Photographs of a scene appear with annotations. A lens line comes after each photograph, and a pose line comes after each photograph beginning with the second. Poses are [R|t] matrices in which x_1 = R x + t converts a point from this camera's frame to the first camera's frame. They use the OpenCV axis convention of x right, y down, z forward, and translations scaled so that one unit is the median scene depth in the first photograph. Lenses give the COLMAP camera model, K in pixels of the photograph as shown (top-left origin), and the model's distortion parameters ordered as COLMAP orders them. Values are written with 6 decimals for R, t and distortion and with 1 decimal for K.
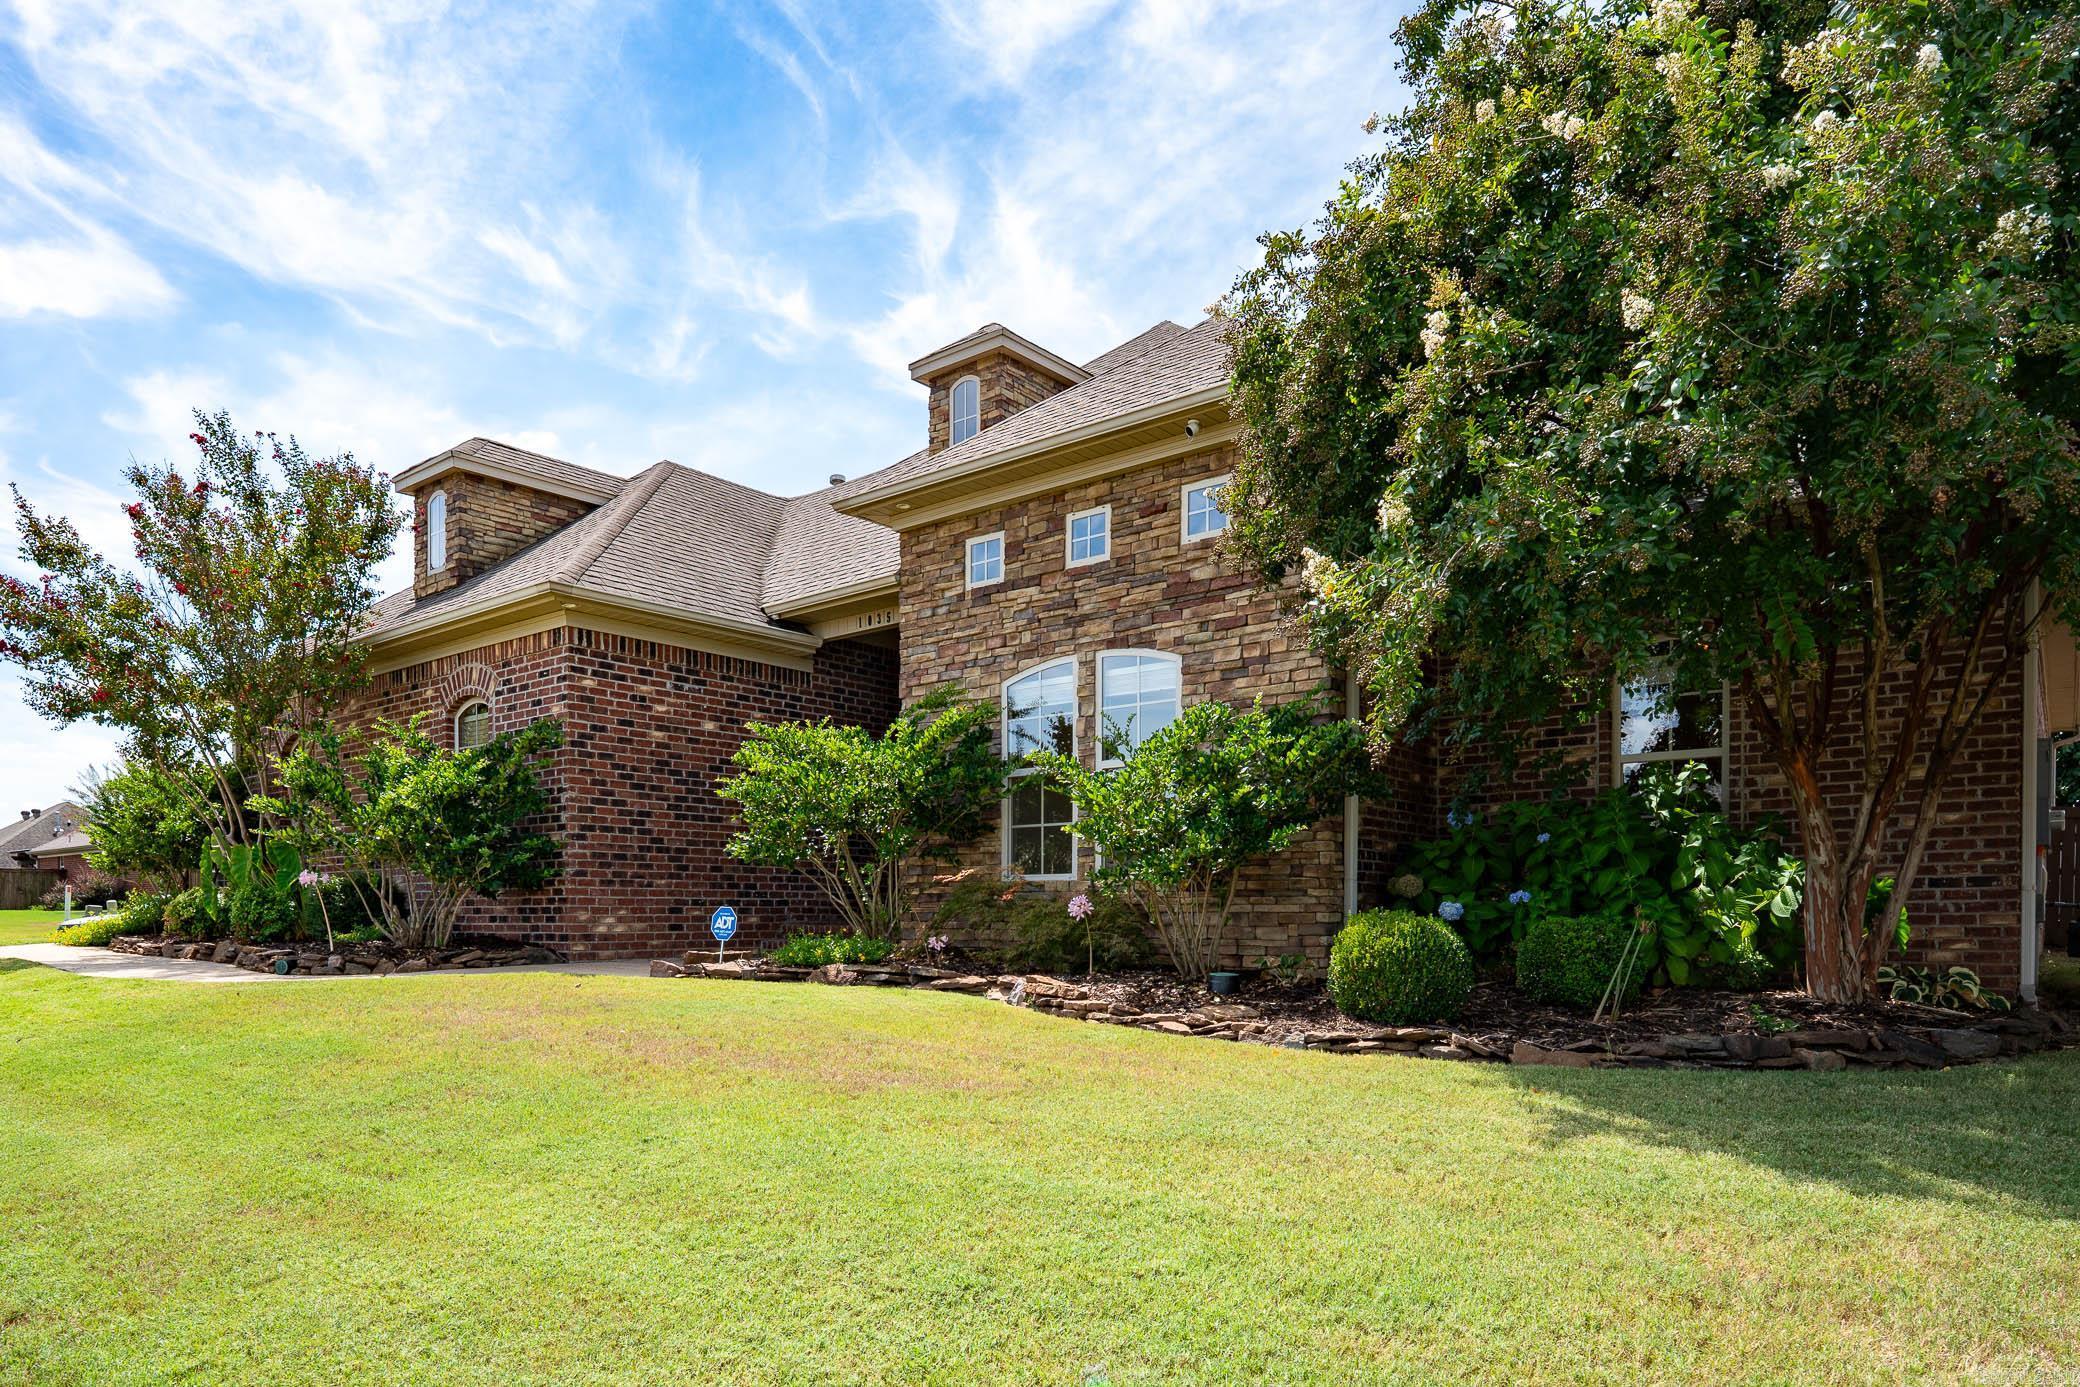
lens RADIAL K [[1289.3, 0, 987.0], [0, 1289.3, 932.9], [0, 0, 1]] dist [-0.005352, -0.003854]
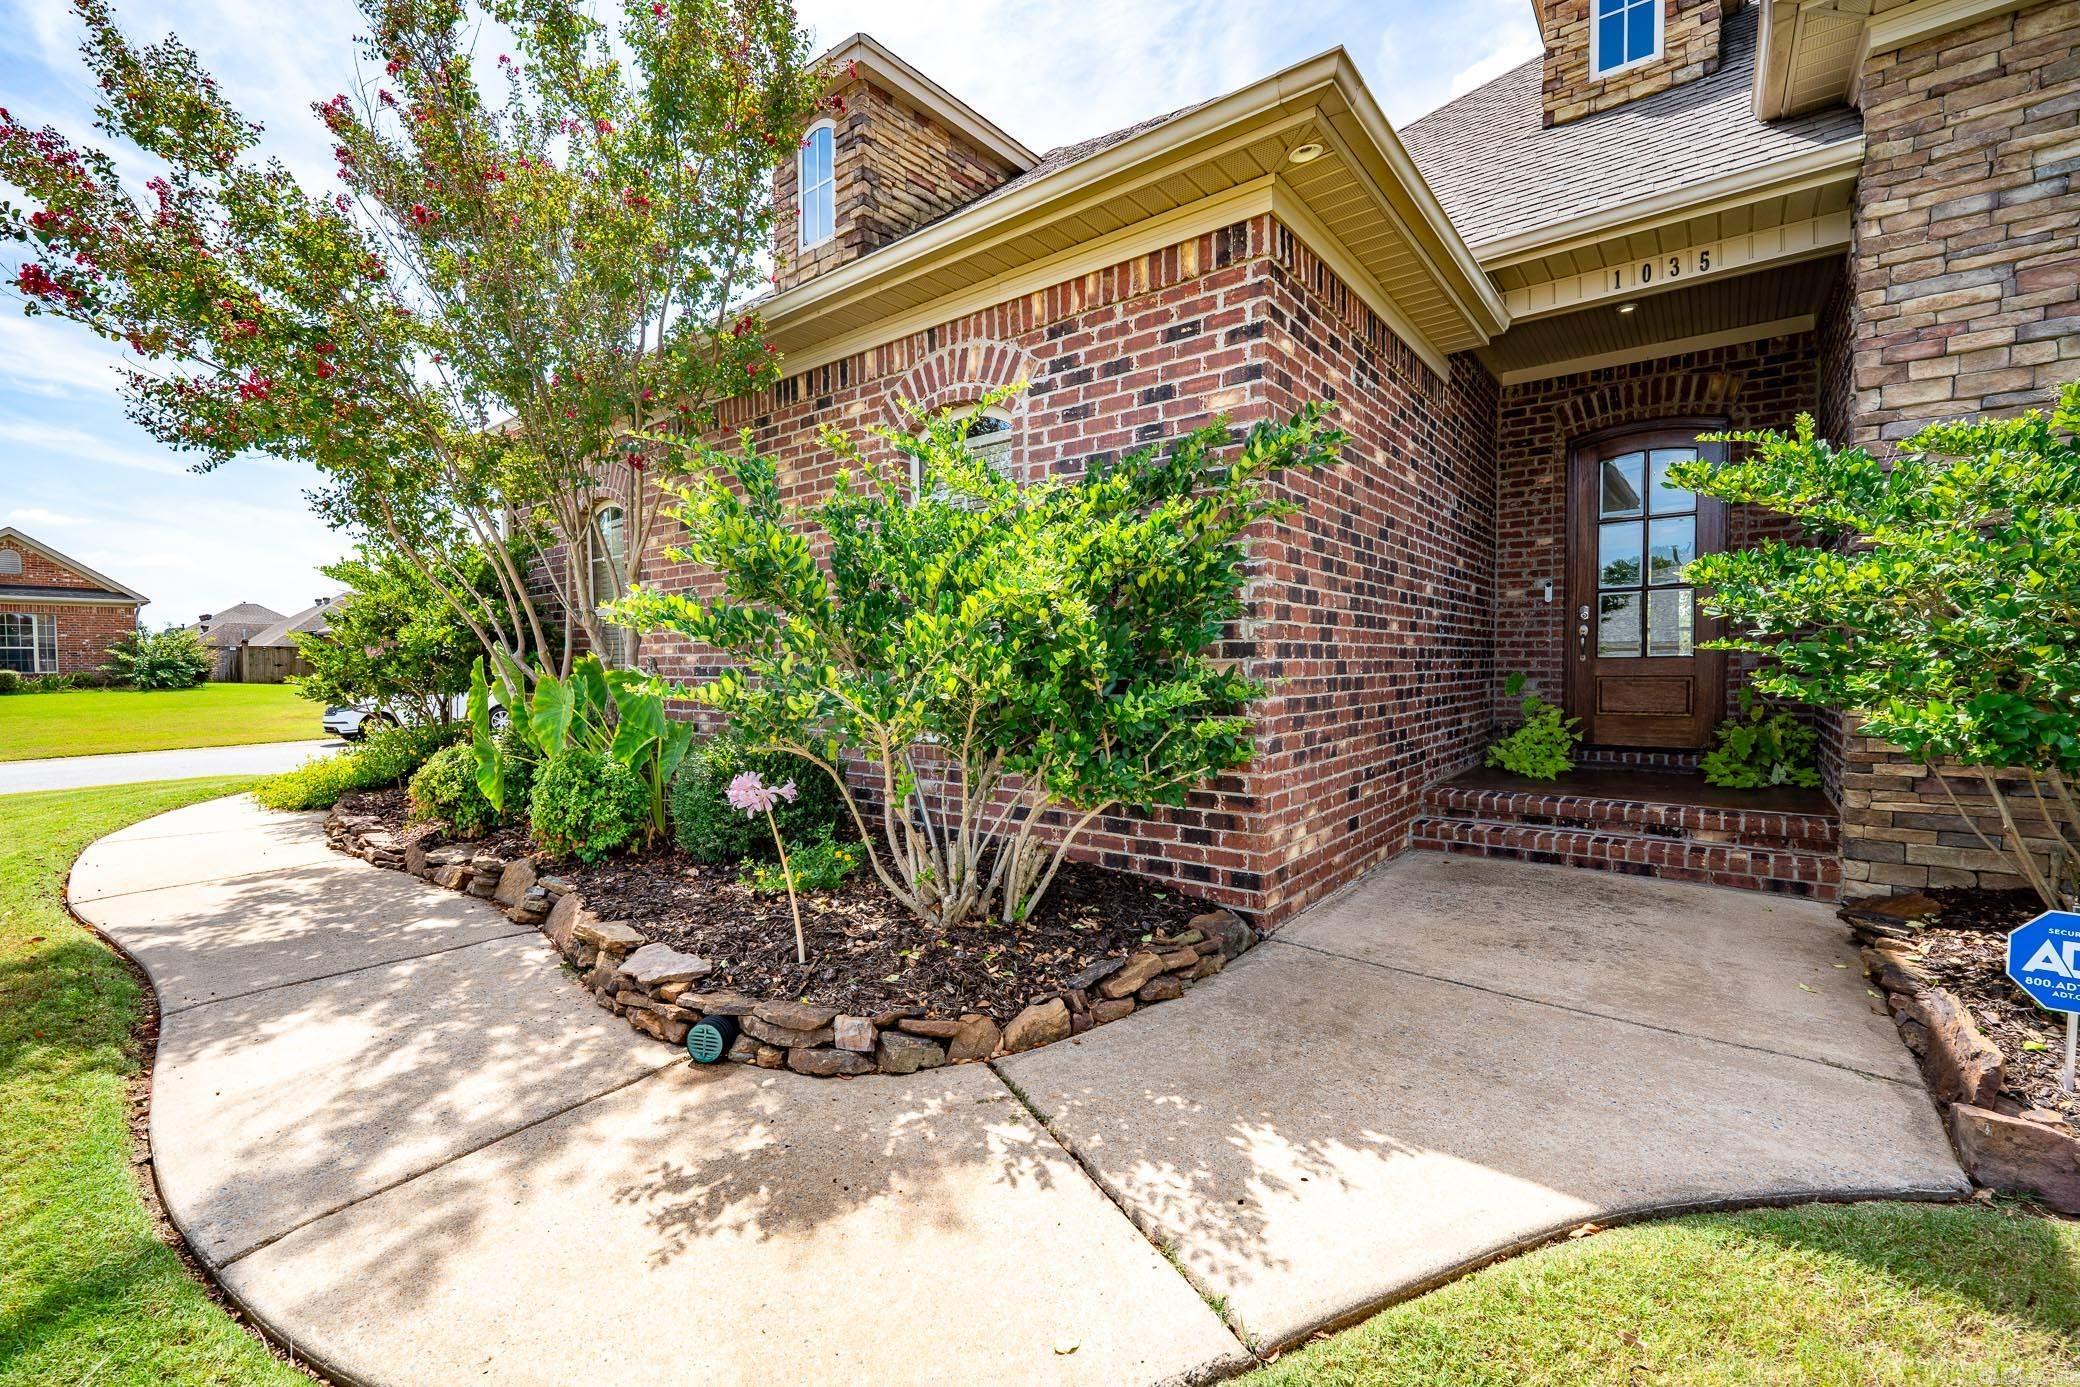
lens RADIAL K [[872.0, 0, 1013.1], [0, 872.0, 696.4], [0, 0, 1]] dist [-0.008625, -0.000721]
pose [[0.999758, -0.010028, 0.019570, -0.433330], [0.009537, 0.999641, 0.025019, -0.075967], [-0.019814, -0.024826, 0.999495, 0.700085]]
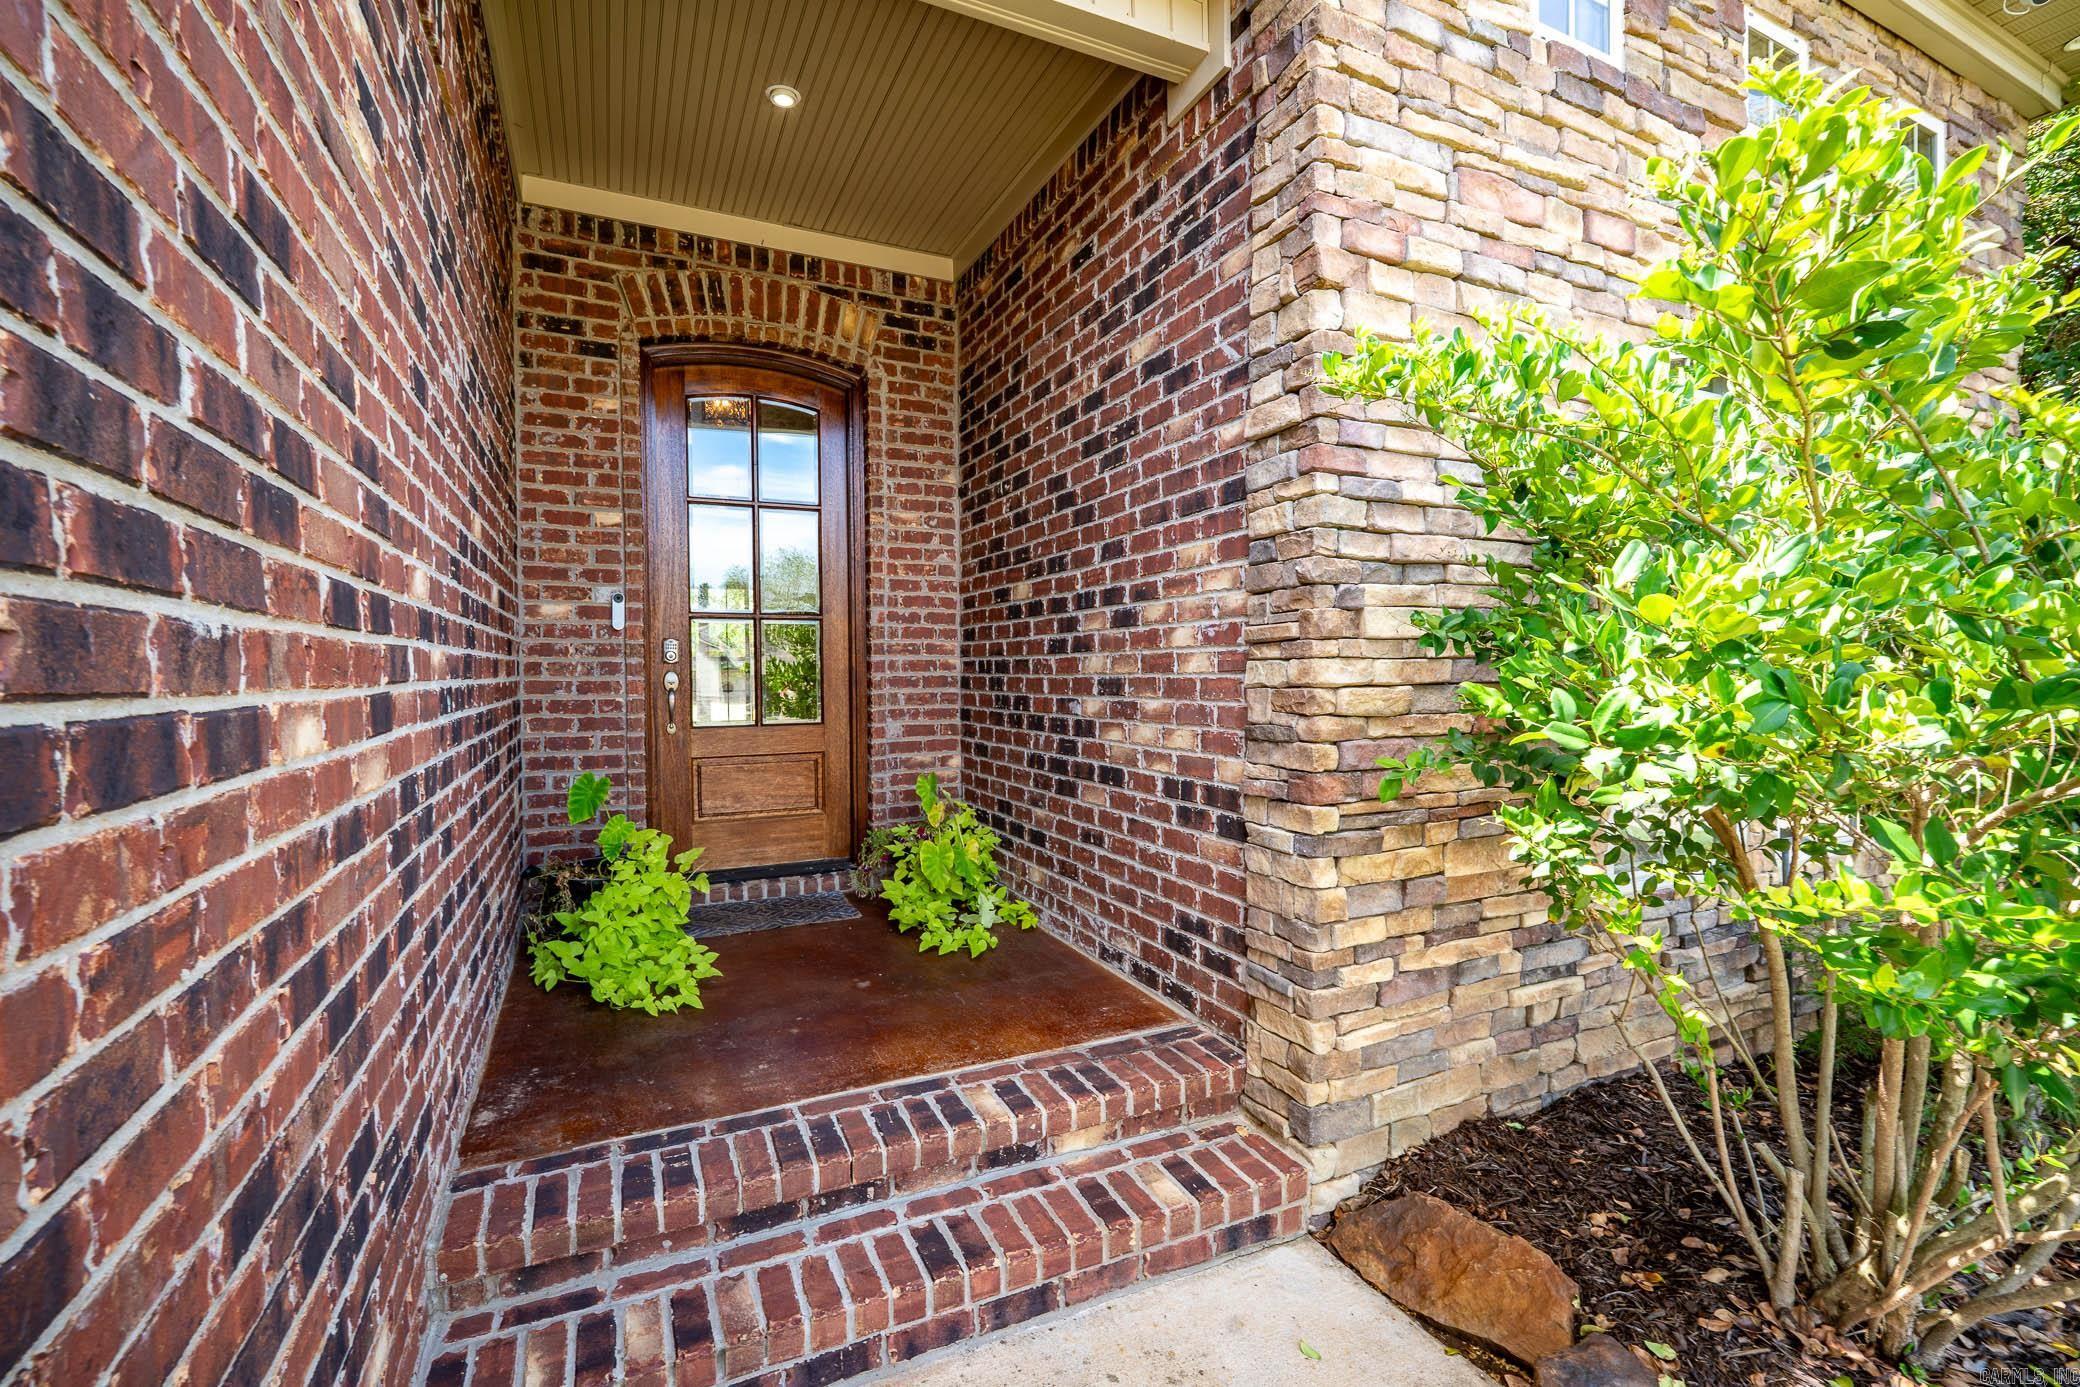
lens RADIAL K [[872.0, 0, 1013.1], [0, 872.0, 696.4], [0, 0, 1]] dist [-0.008625, -0.000721]
pose [[0.419473, -0.030056, 0.907270, -0.279835], [0.015211, 0.999544, 0.026080, -0.105193], [-0.907640, 0.002860, 0.419739, 1.038299]]
